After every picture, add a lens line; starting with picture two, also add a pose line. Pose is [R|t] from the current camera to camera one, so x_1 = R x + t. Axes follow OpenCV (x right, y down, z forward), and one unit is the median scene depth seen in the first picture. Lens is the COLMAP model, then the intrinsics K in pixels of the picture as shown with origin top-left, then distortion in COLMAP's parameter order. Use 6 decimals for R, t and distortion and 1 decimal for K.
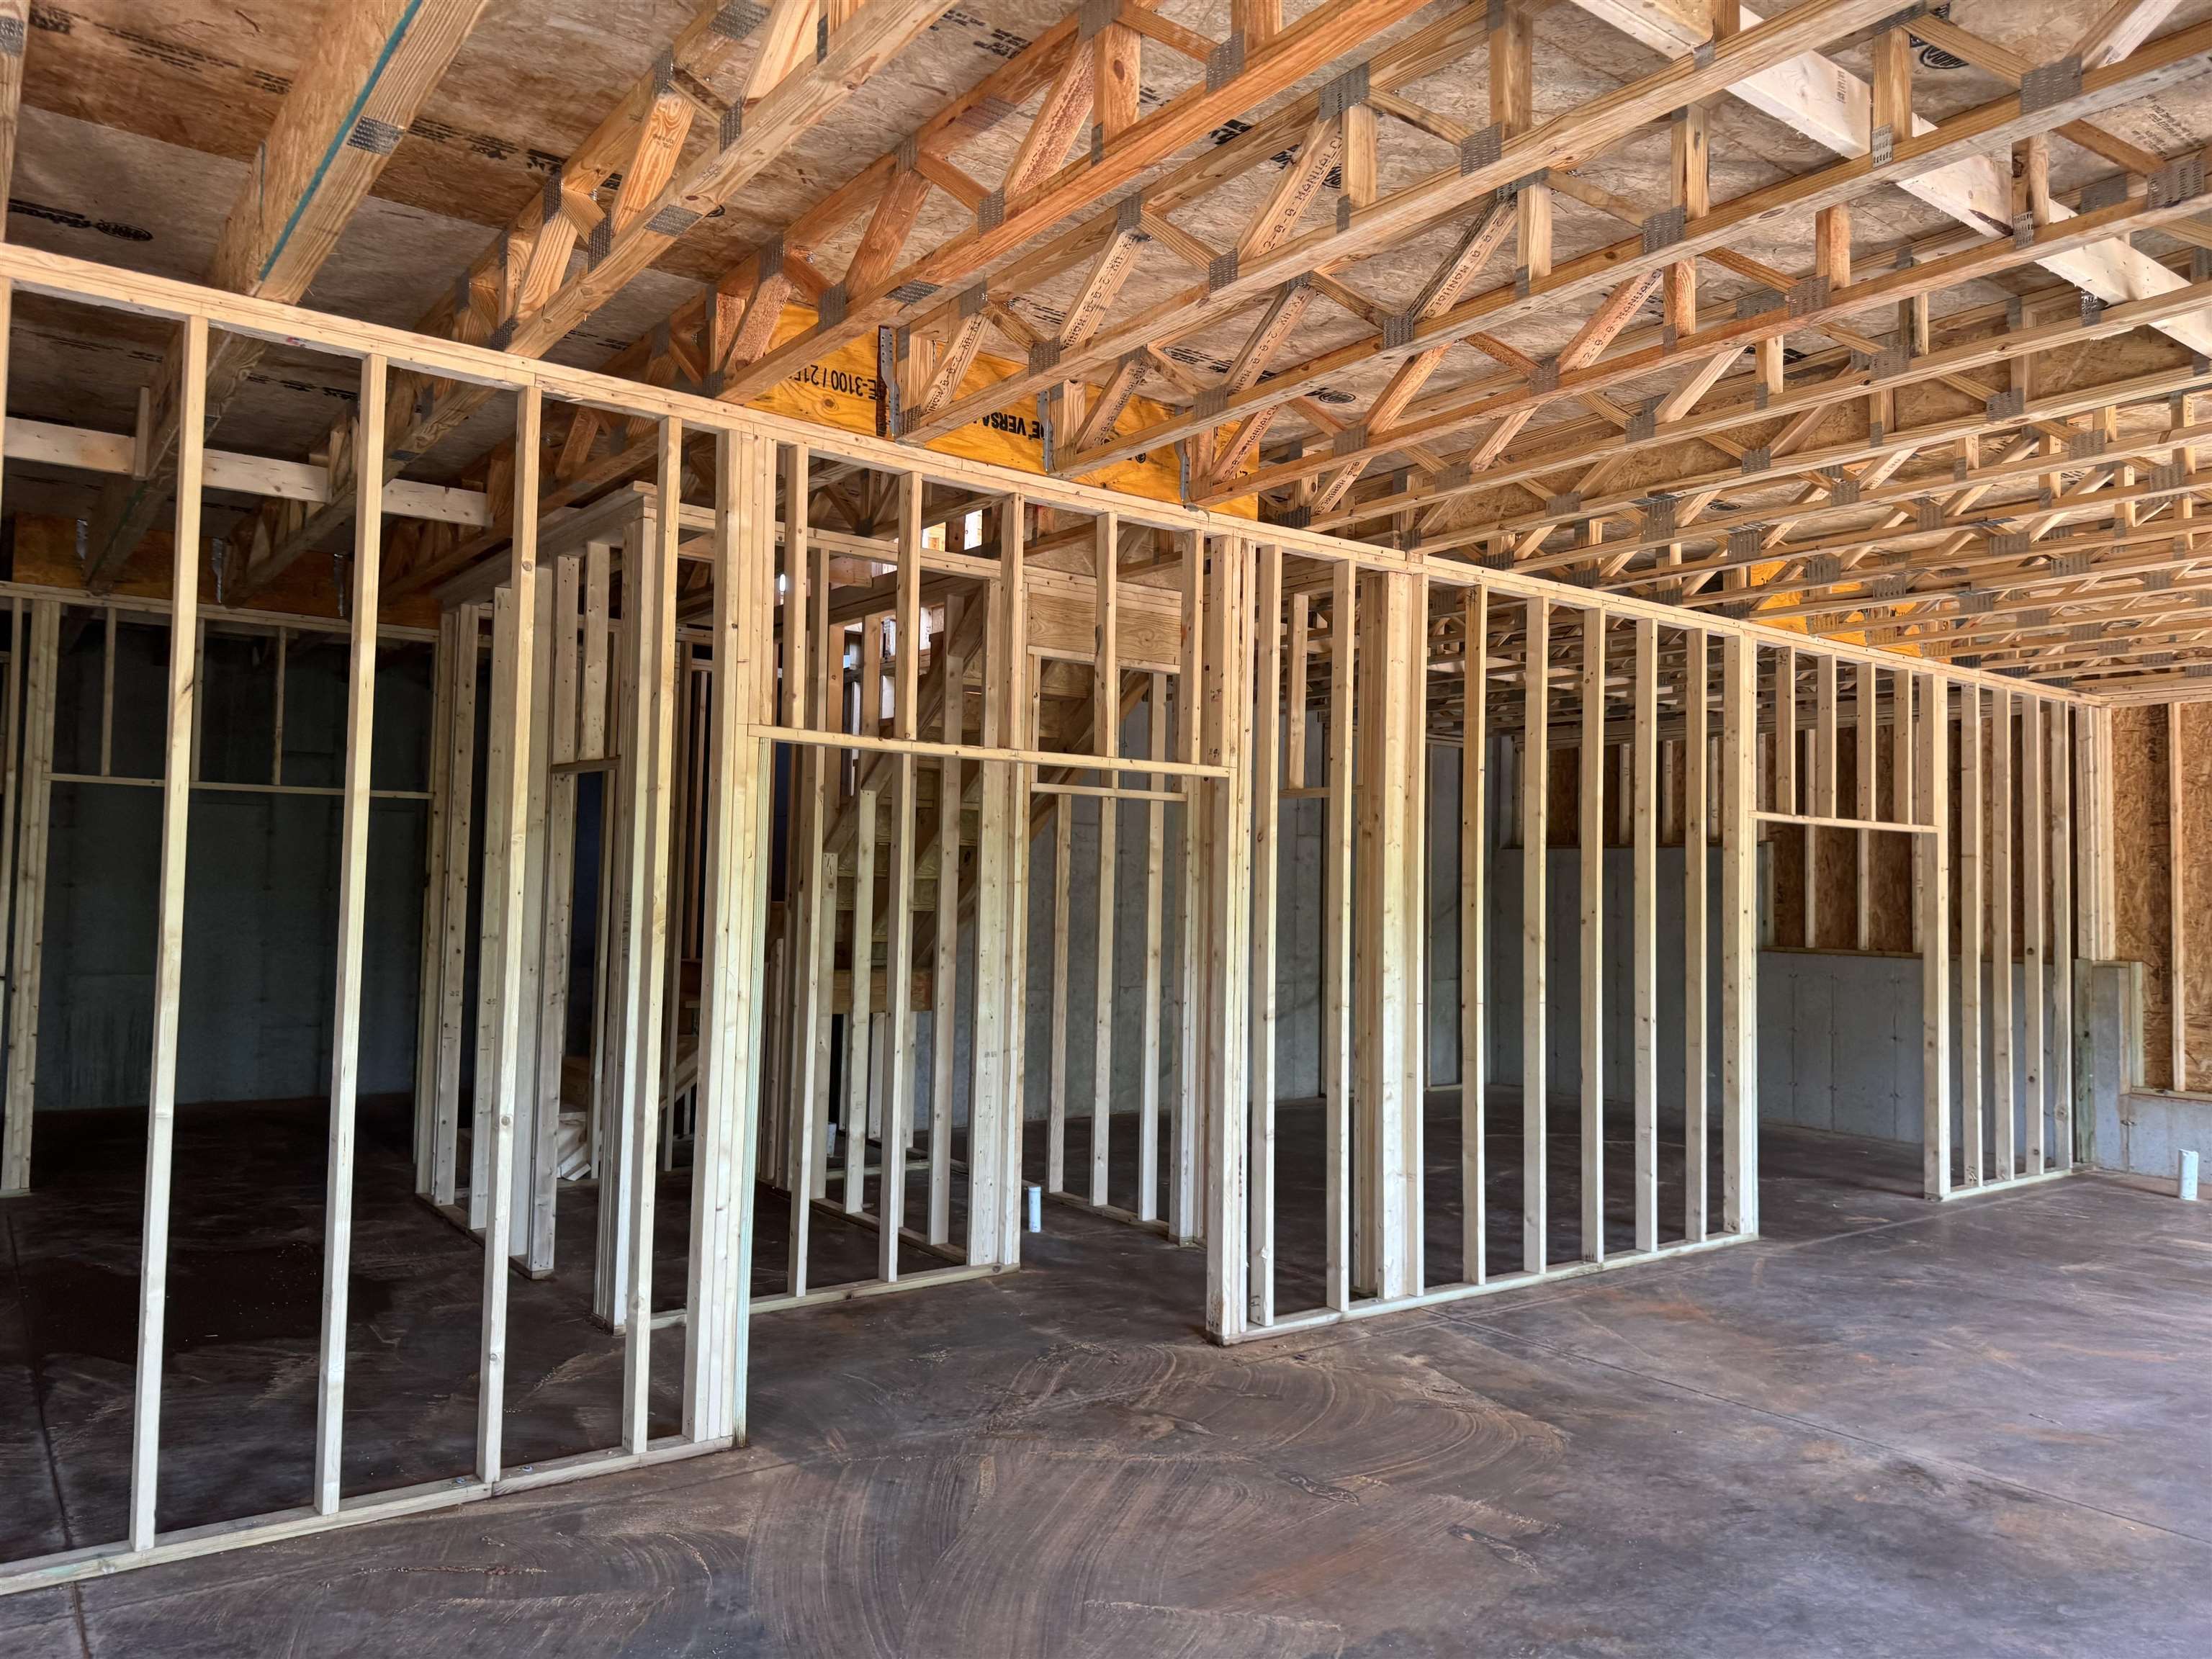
lens RADIAL K [[1578.7, 0, 1094.9], [0, 1578.7, 813.8], [0, 0, 1]] dist [0.025384, -0.016795]
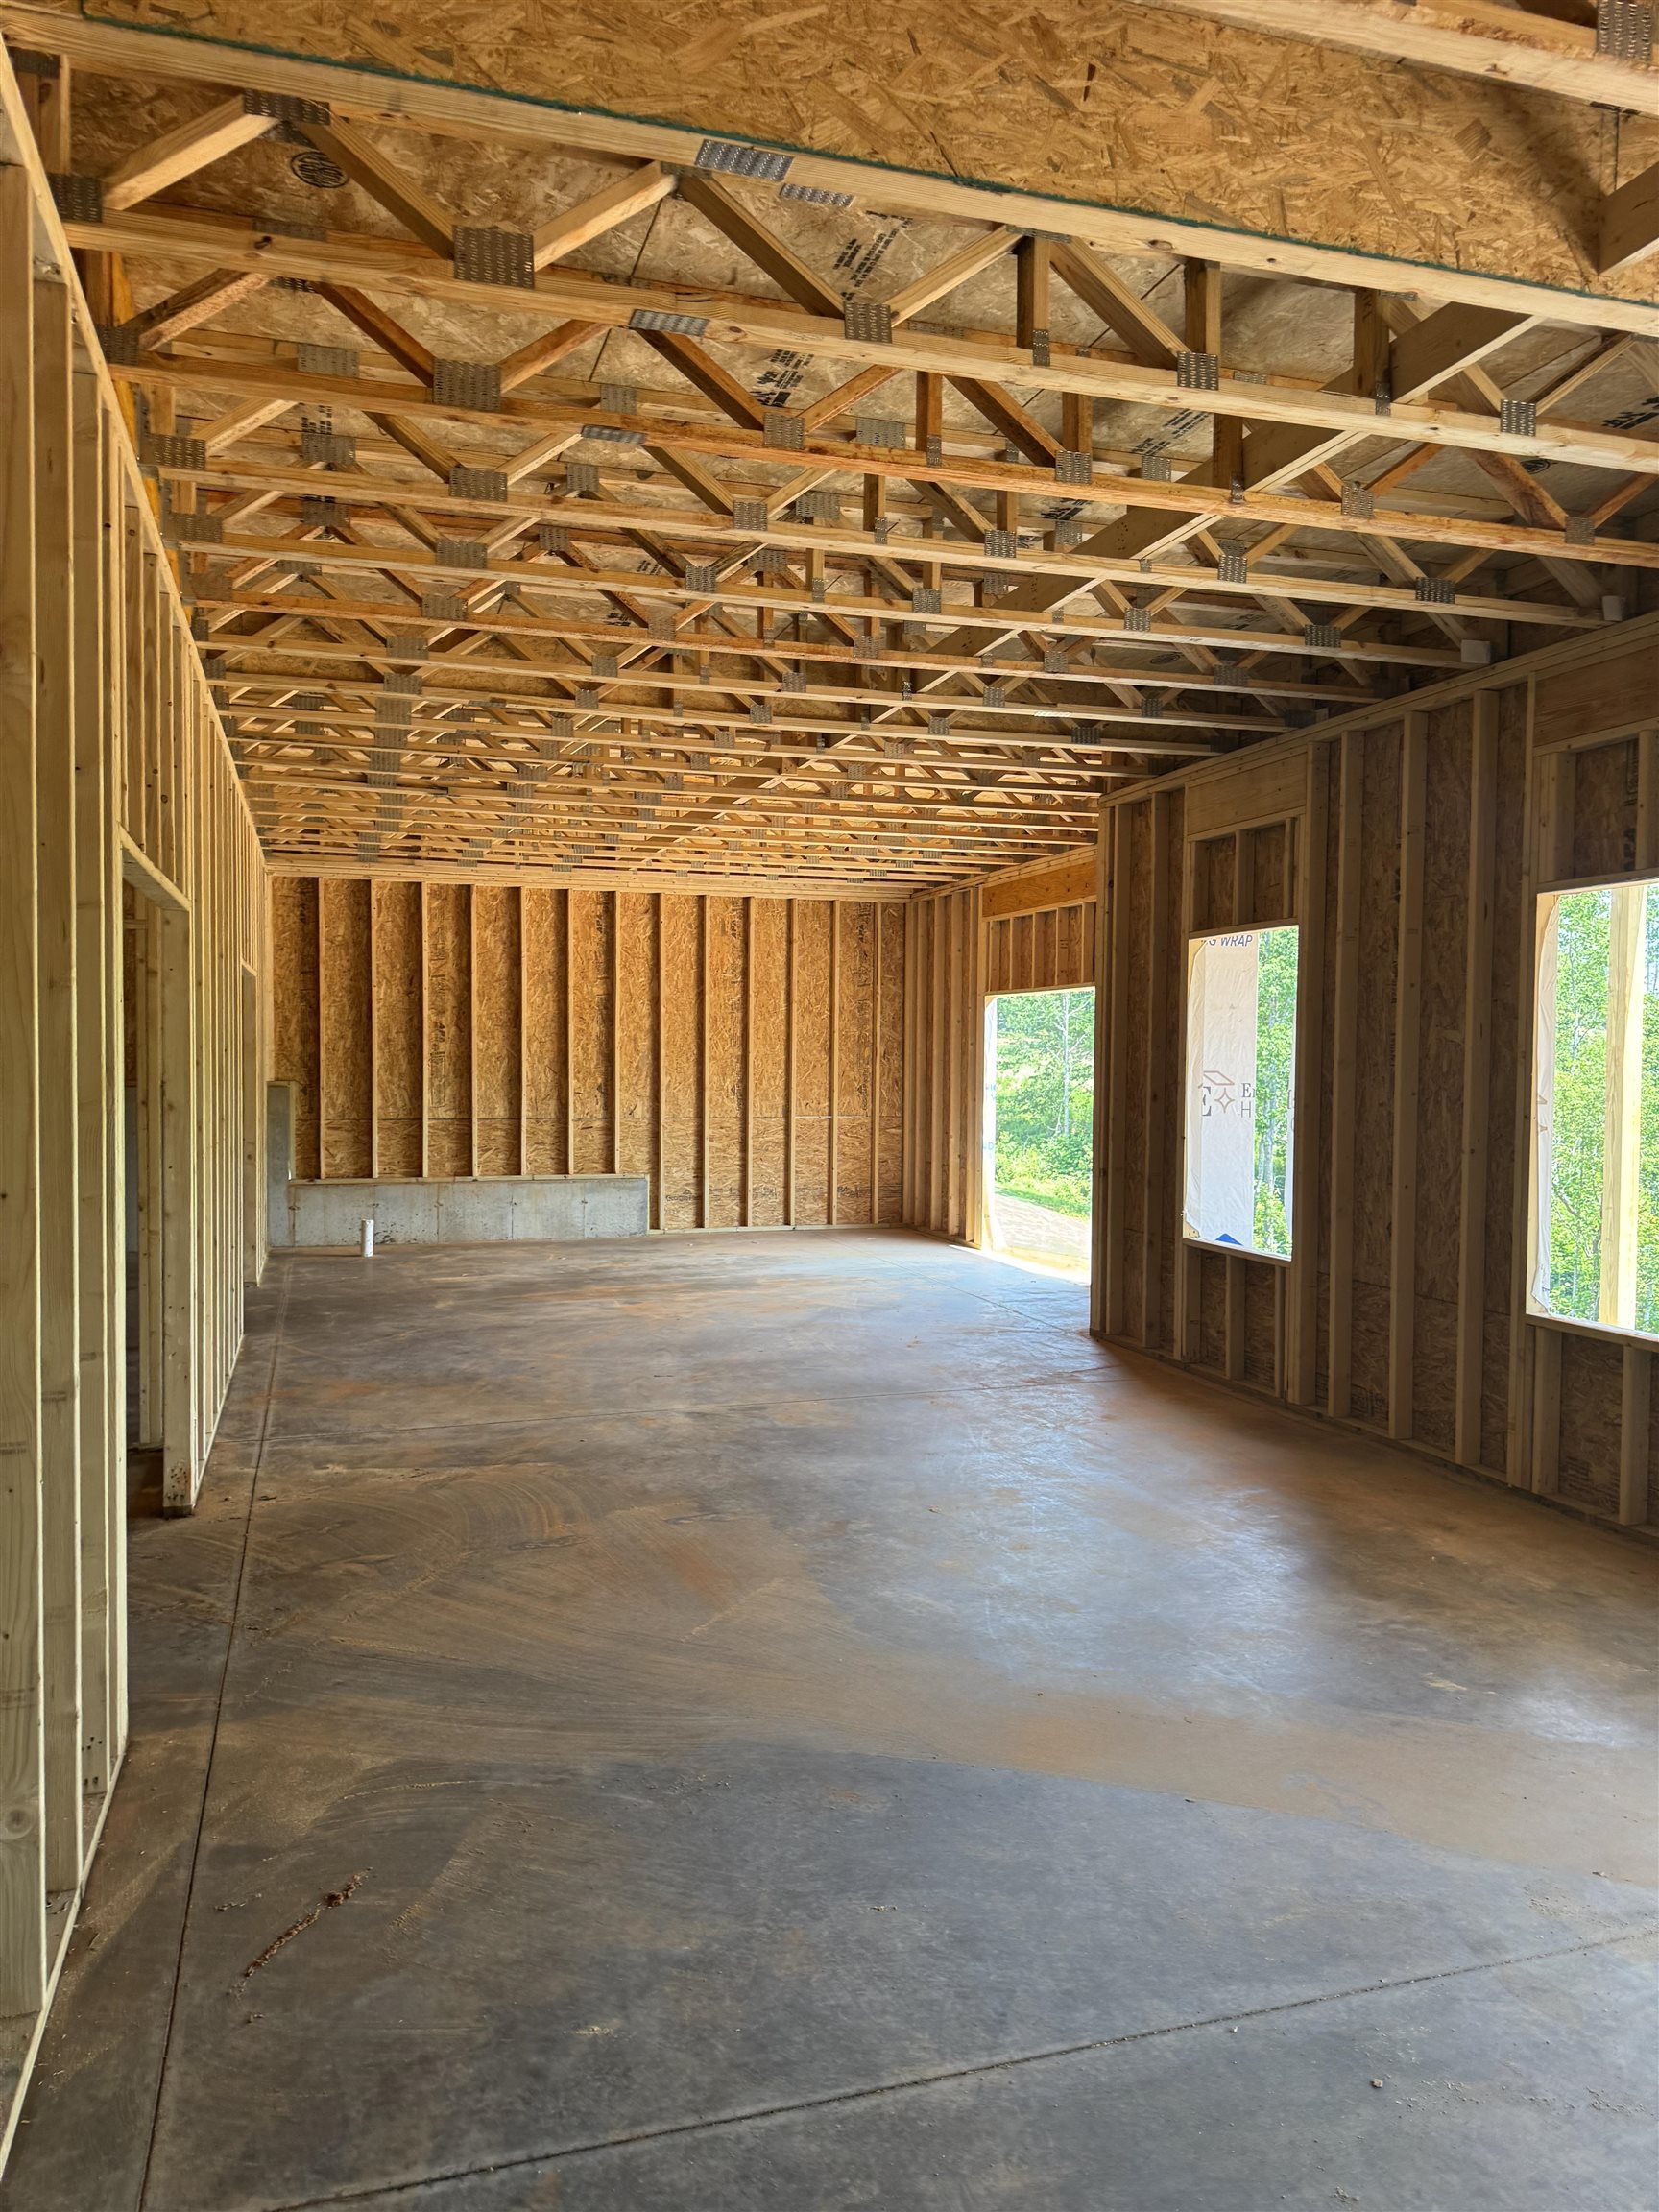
lens RADIAL K [[1578.7, 0, 809.4], [0, 1578.7, 1100.3], [0, 0, 1]] dist [0.025384, -0.016795]
pose [[0.328772, -0.053801, 0.942876, -0.904210], [-0.035850, 0.996945, 0.069387, 0.014999], [-0.943729, -0.056615, 0.325839, 0.479802]]
